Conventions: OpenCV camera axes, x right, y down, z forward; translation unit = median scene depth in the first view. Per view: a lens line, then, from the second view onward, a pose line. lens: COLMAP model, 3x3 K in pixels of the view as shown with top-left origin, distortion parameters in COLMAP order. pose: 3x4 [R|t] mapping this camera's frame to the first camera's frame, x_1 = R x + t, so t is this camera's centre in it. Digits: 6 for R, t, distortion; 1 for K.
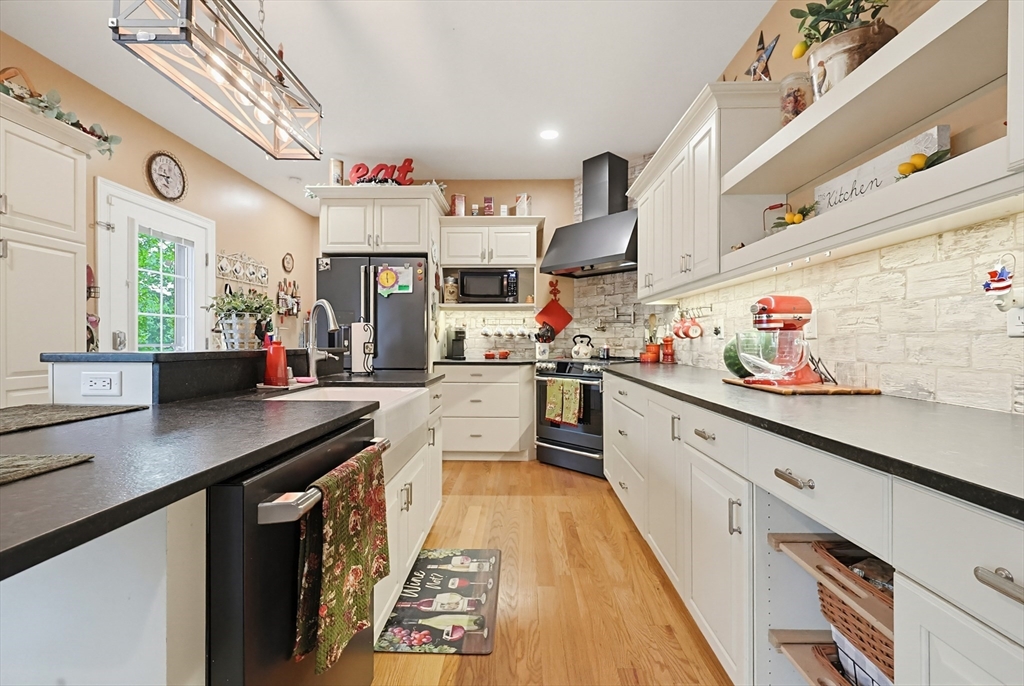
lens RADIAL K [[436.8, 0, 514.7], [0, 436.8, 341.9], [0, 0, 1]] dist [-0.001008, -0.000225]
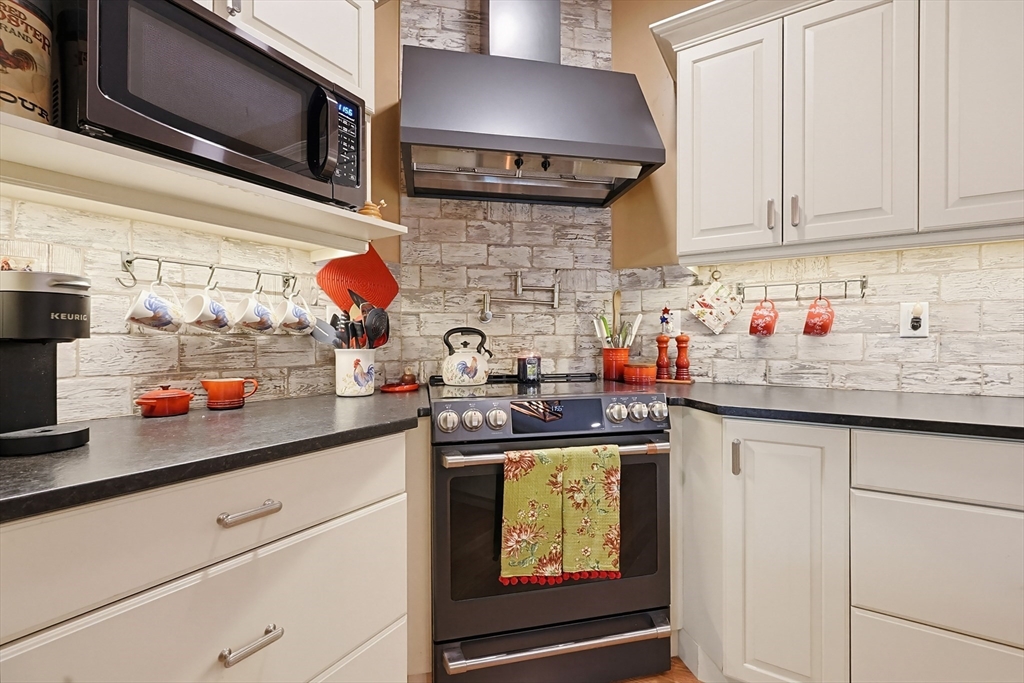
lens RADIAL K [[436.8, 0, 525.9], [0, 436.8, 344.1], [0, 0, 1]] dist [-0.001008, -0.000225]
pose [[0.507676, -0.010443, 0.861485, -0.201330], [0.007189, 0.999943, 0.007885, -0.004079], [-0.861518, 0.002190, 0.507722, 0.828099]]
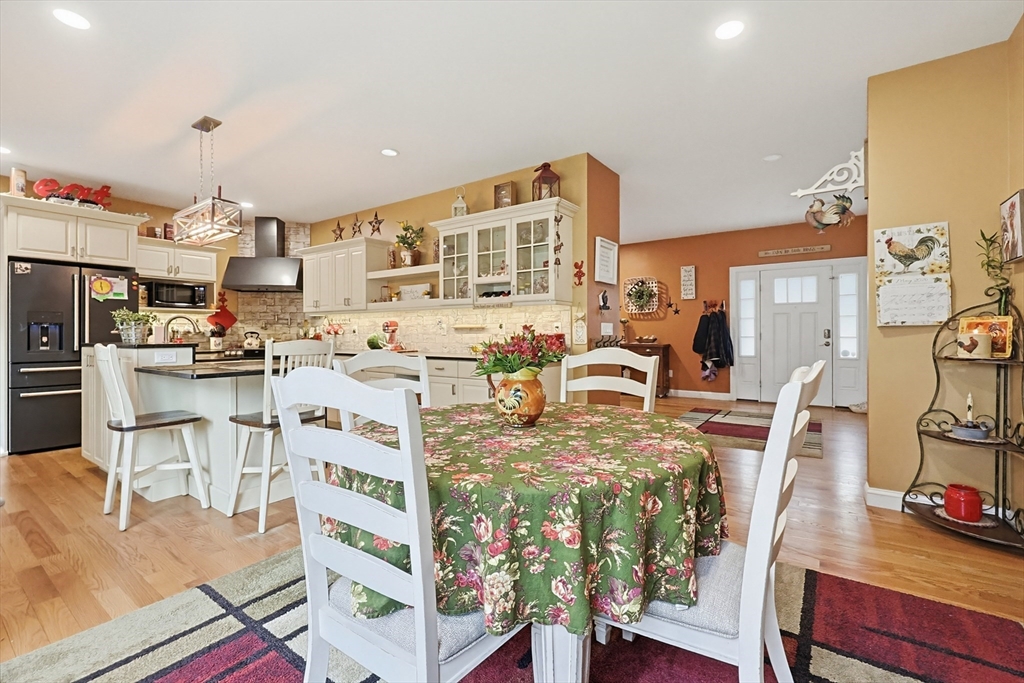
lens RADIAL K [[436.8, 0, 512.2], [0, 436.8, 337.4], [0, 0, 1]] dist [-0.001008, -0.000225]
pose [[0.564133, -0.010256, 0.825620, -0.640614], [0.004328, 0.999946, 0.009465, -0.008862], [-0.825673, -0.001767, 0.564147, -0.632297]]
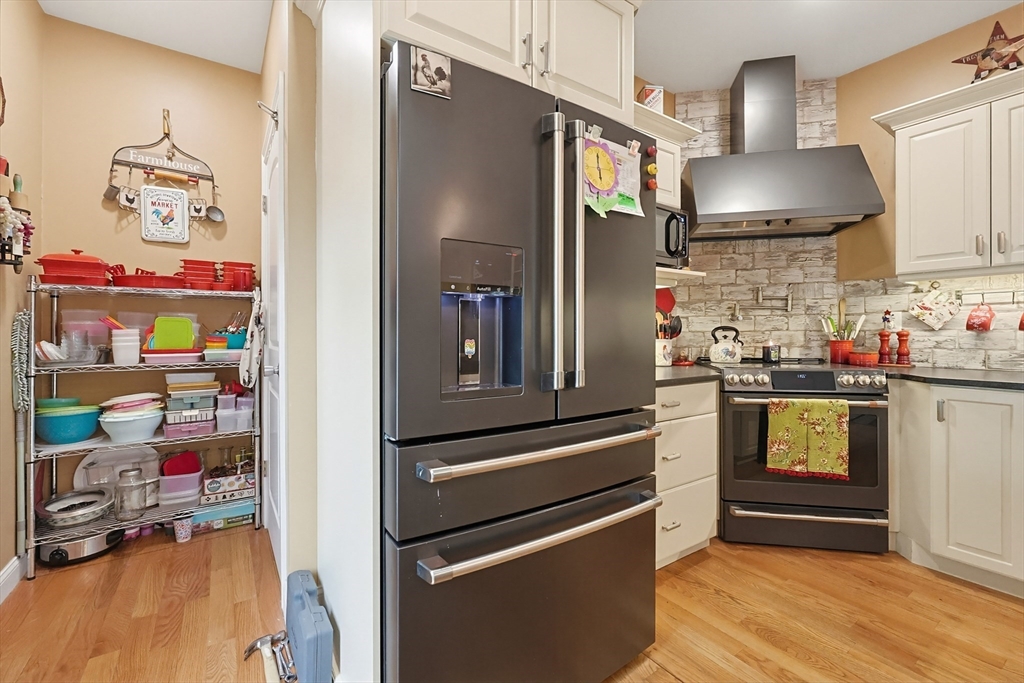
lens RADIAL K [[436.8, 0, 513.3], [0, 436.8, 332.7], [0, 0, 1]] dist [-0.001008, -0.000225]
pose [[0.814832, -0.002962, 0.579690, -0.549365], [0.005876, 0.999978, -0.003150, -0.007608], [-0.579668, 0.005973, 0.814831, 0.729826]]
